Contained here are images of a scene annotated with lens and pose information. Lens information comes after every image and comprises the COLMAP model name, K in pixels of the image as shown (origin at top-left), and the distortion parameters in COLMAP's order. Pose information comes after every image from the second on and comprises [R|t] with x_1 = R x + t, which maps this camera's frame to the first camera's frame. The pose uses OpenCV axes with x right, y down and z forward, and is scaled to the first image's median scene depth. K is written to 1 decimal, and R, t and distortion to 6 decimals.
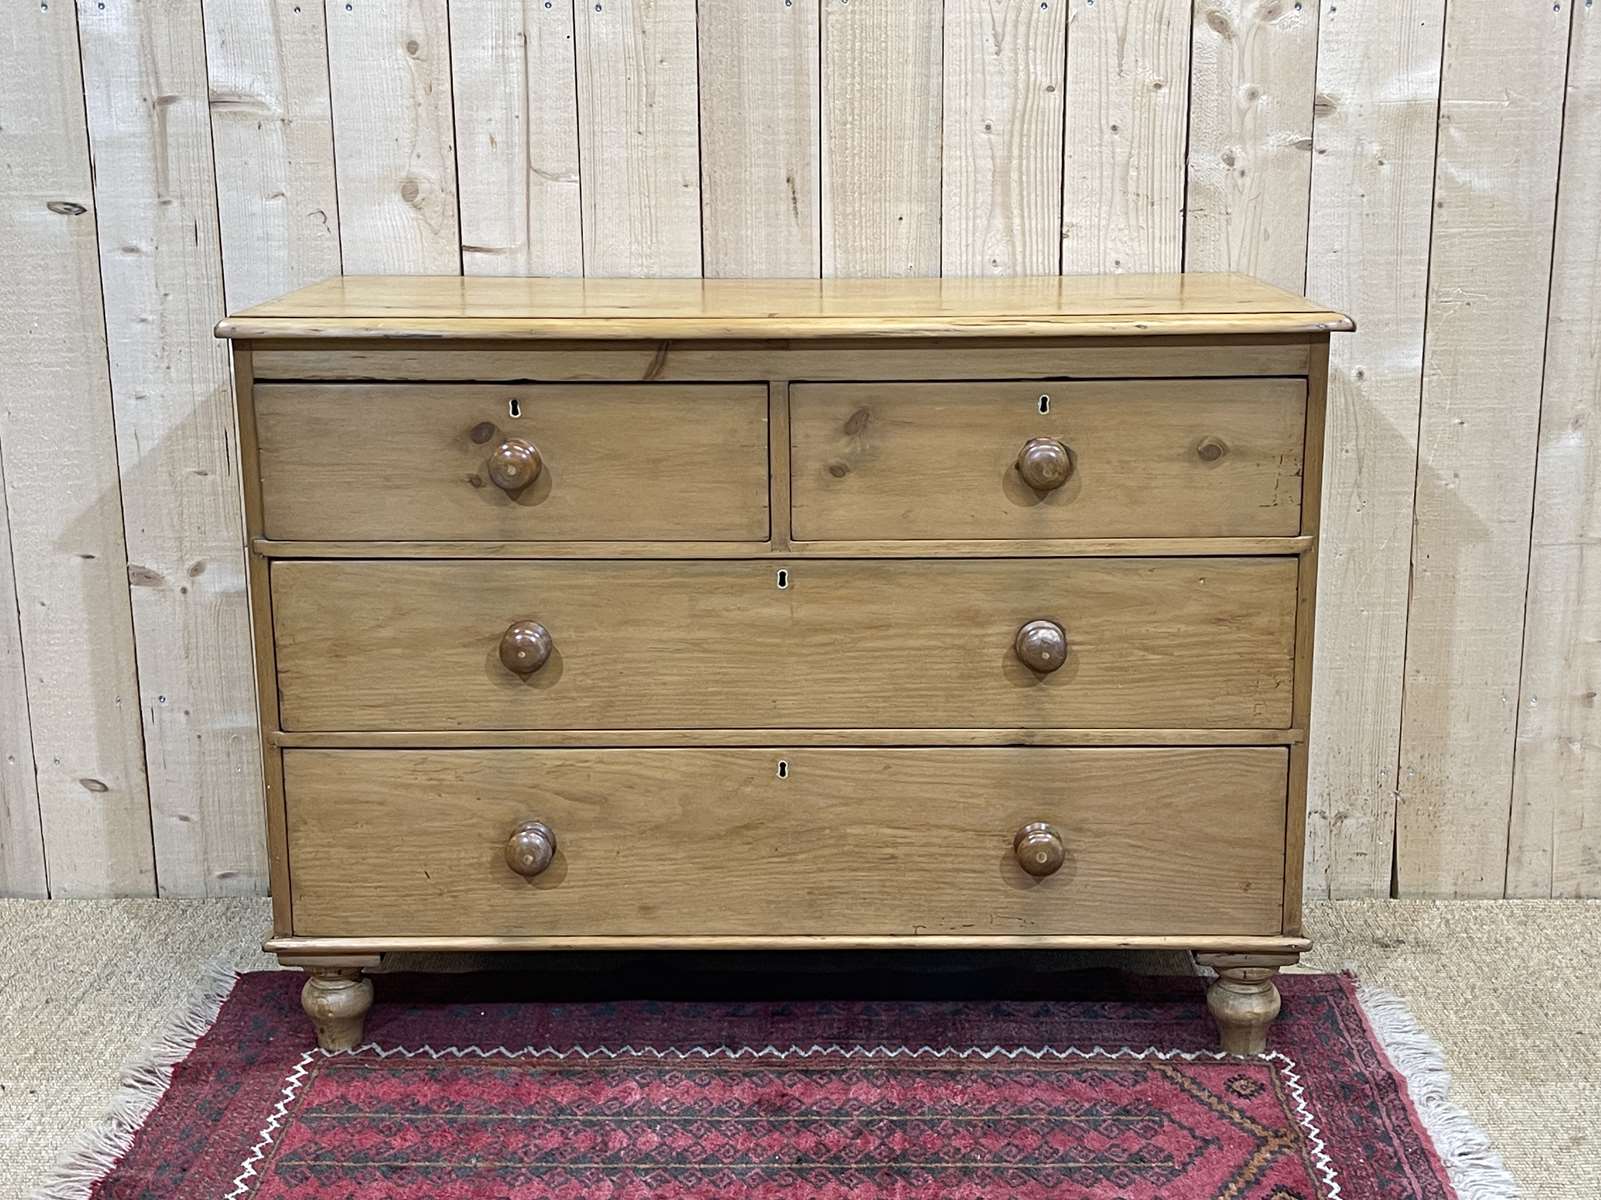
lens RADIAL K [[2135.0, 0, 800.5], [0, 2135.0, 600.0], [0, 0, 1]] dist [0.139996, -0.464062]
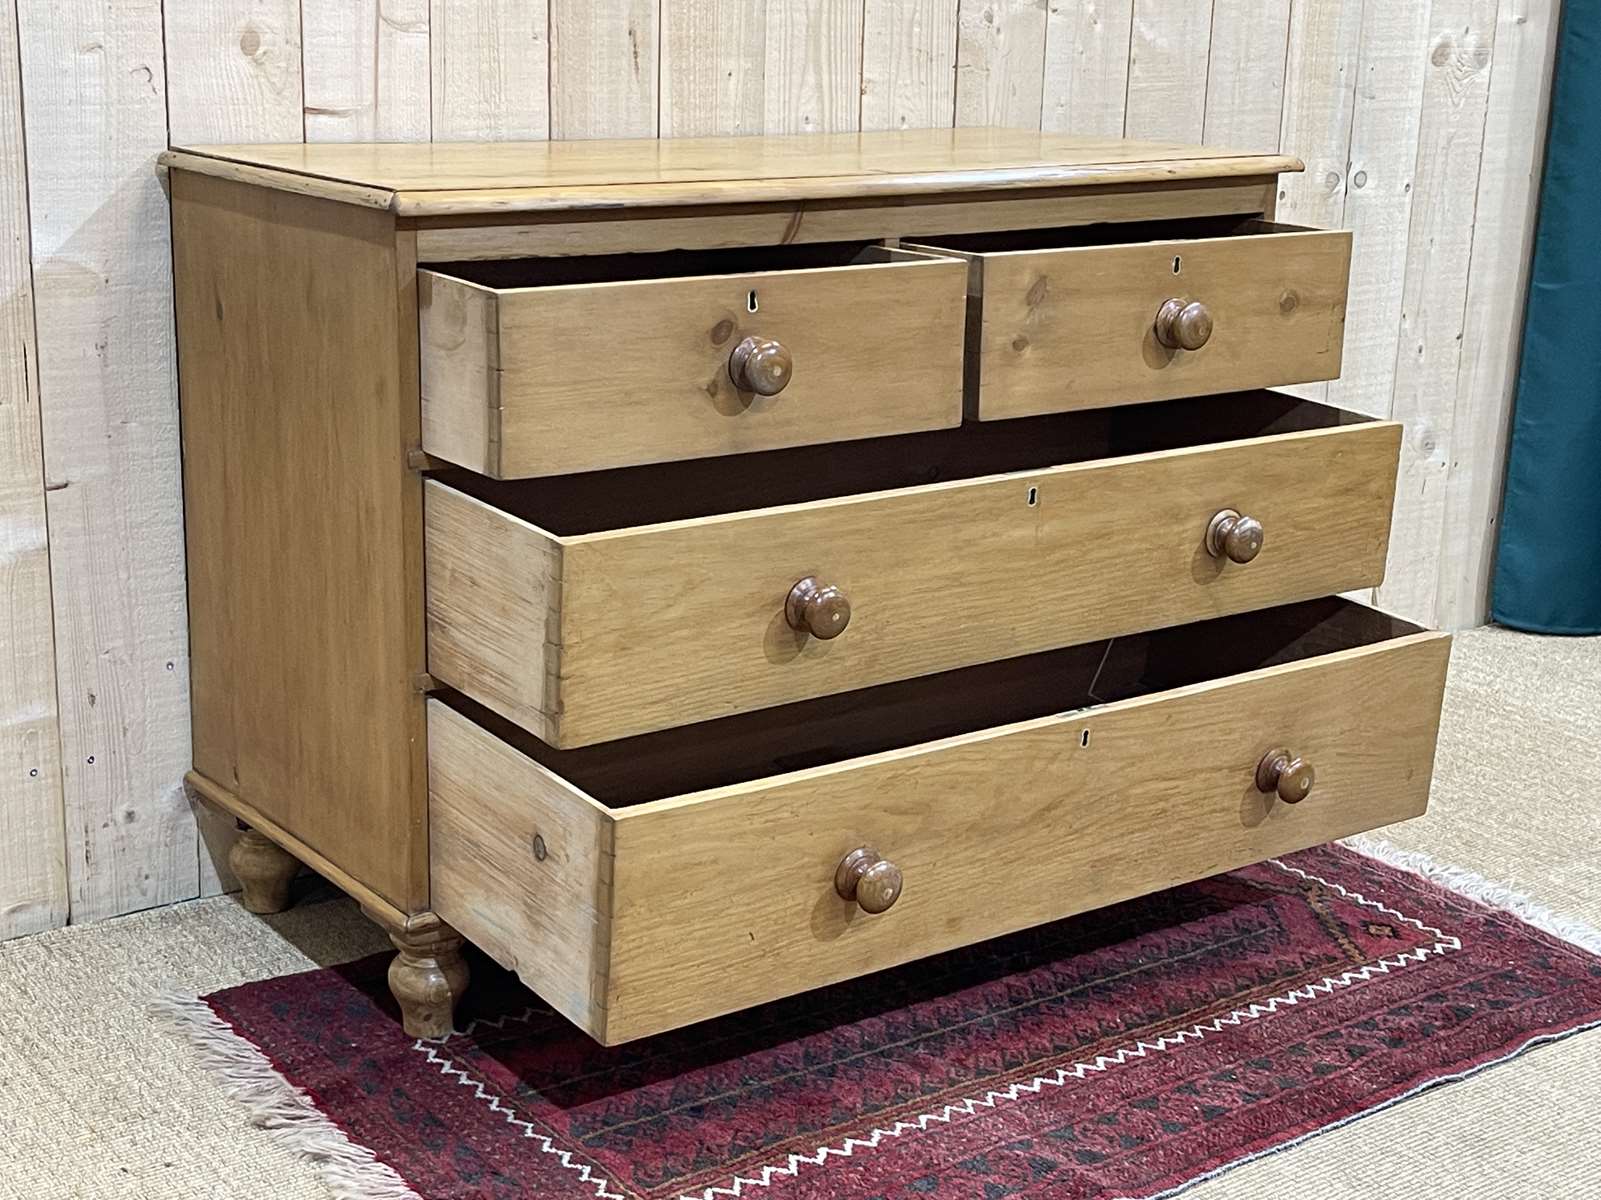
lens RADIAL K [[2451.2, 0, 804.4], [0, 2451.2, 605.1], [0, 0, 1]] dist [0.168943, -0.645295]
pose [[0.792136, -0.131416, 0.596030, -0.623017], [0.112830, 0.991243, 0.068602, -0.014736], [-0.599826, 0.012908, 0.800027, 0.101642]]
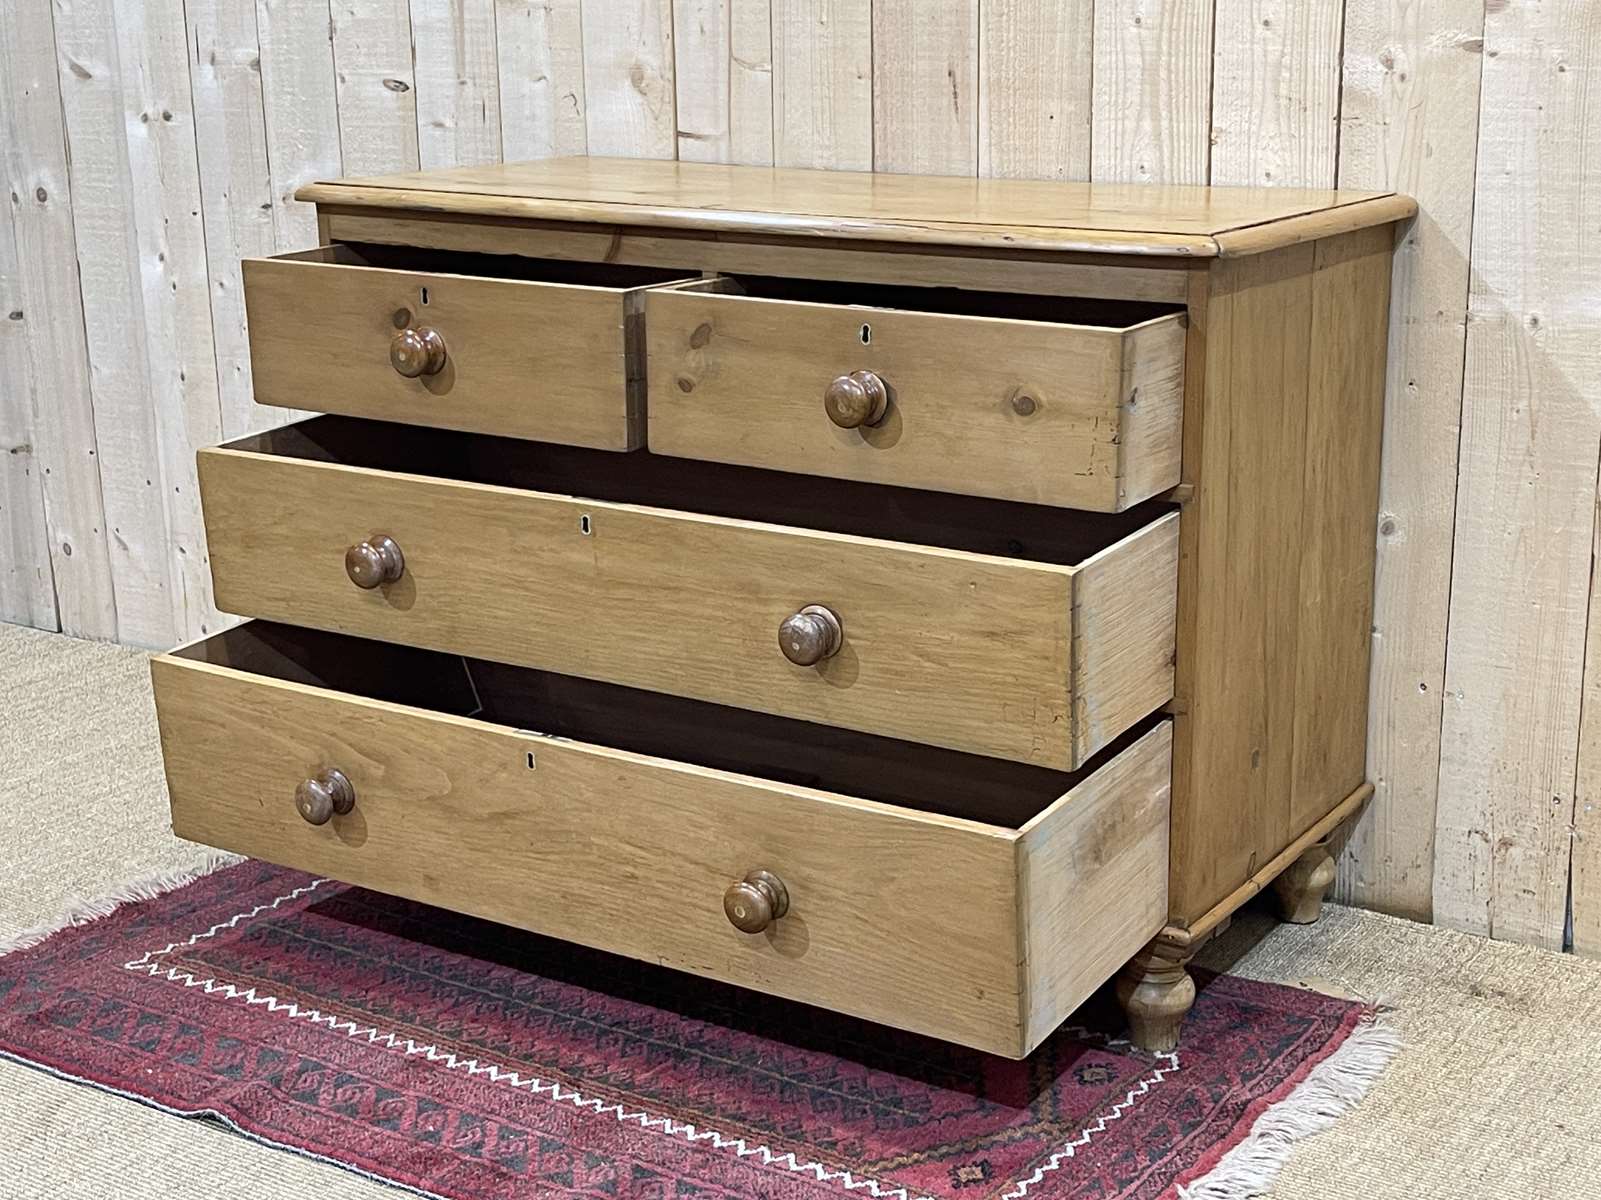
lens RADIAL K [[2347.3, 0, 817.4], [0, 2347.3, 608.5], [0, 0, 1]] dist [0.147475, -0.504340]
pose [[0.843938, 0.139729, -0.517924, 0.532776], [-0.123191, 0.990159, 0.066396, -0.021122], [0.522105, 0.007769, 0.852846, 0.065577]]
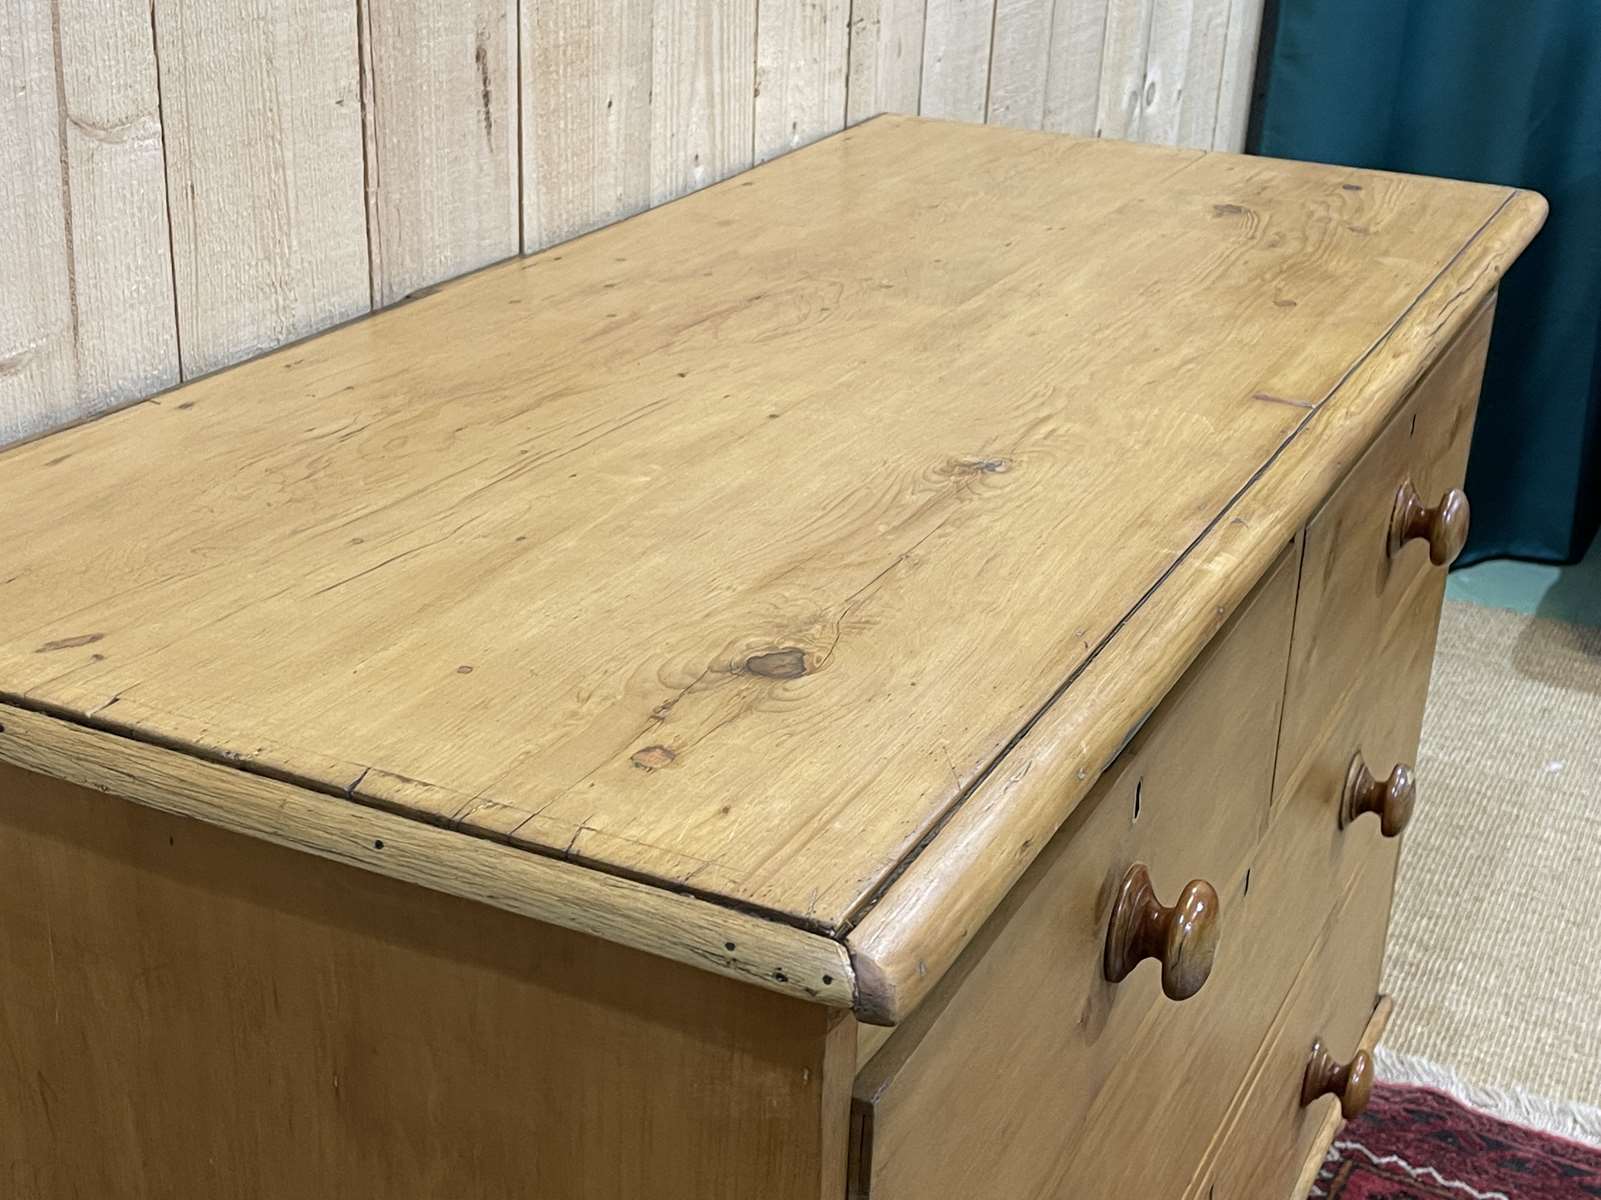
lens RADIAL K [[2170.2, 0, 804.8], [0, 2170.2, 607.4], [0, 0, 1]] dist [0.126427, -0.403247]
pose [[0.427520, -0.342342, 0.836677, -0.408581], [0.172910, 0.939401, 0.296021, -0.213403], [-0.887315, 0.018114, 0.460807, 0.733446]]
